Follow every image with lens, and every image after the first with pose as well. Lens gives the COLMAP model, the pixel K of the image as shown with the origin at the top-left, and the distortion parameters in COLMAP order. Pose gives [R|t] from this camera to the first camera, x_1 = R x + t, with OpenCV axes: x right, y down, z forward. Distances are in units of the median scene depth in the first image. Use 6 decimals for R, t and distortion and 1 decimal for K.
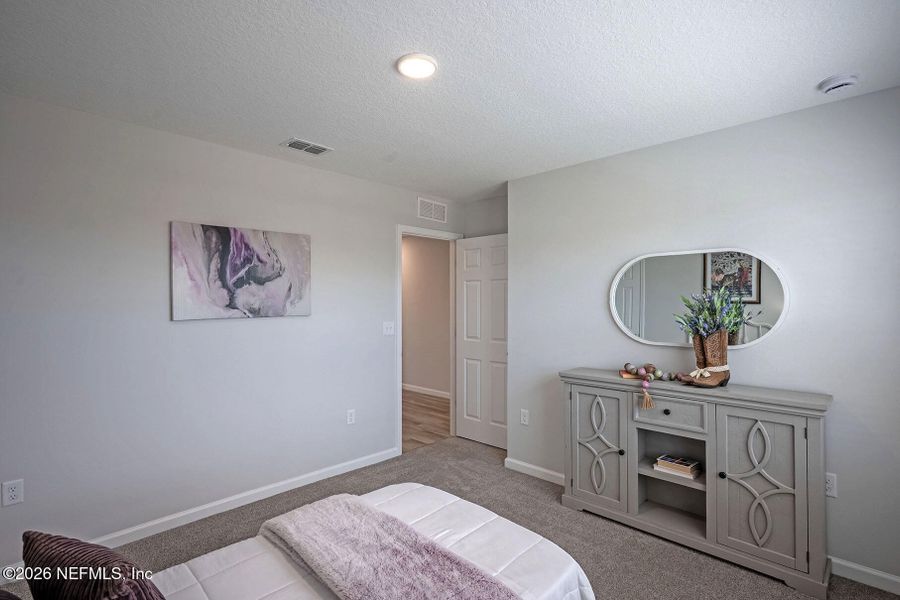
lens RADIAL K [[432.1, 0, 450.0], [0, 432.1, 297.4], [0, 0, 1]] dist [-0.001415, 0.000220]
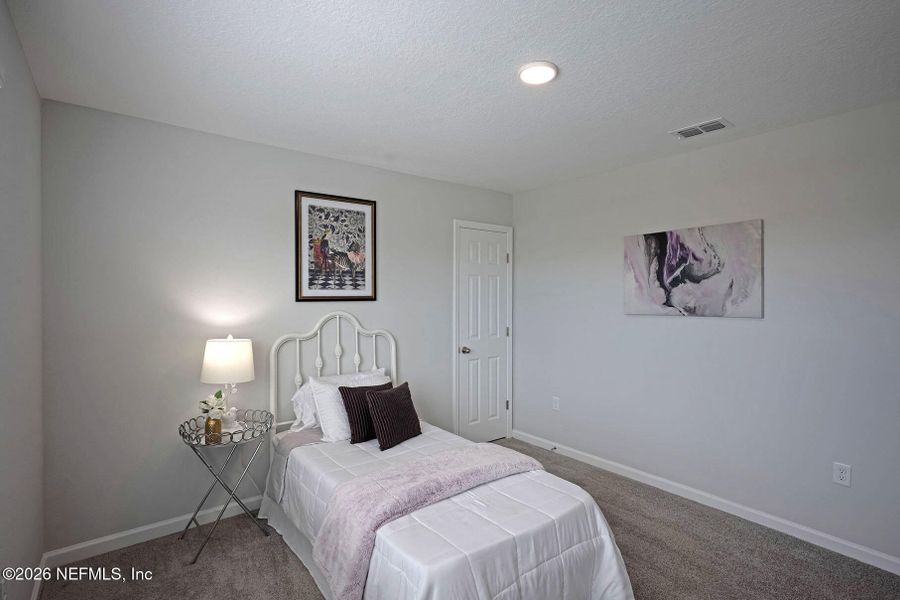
lens RADIAL K [[435.4, 0, 452.3], [0, 435.4, 300.3], [0, 0, 1]] dist [0.009775, 0.000122]
pose [[-0.155706, 0.008883, -0.987764, 0.648686], [0.002501, 0.999960, 0.008598, 0.000065], [0.987800, -0.001131, -0.155722, 0.625822]]
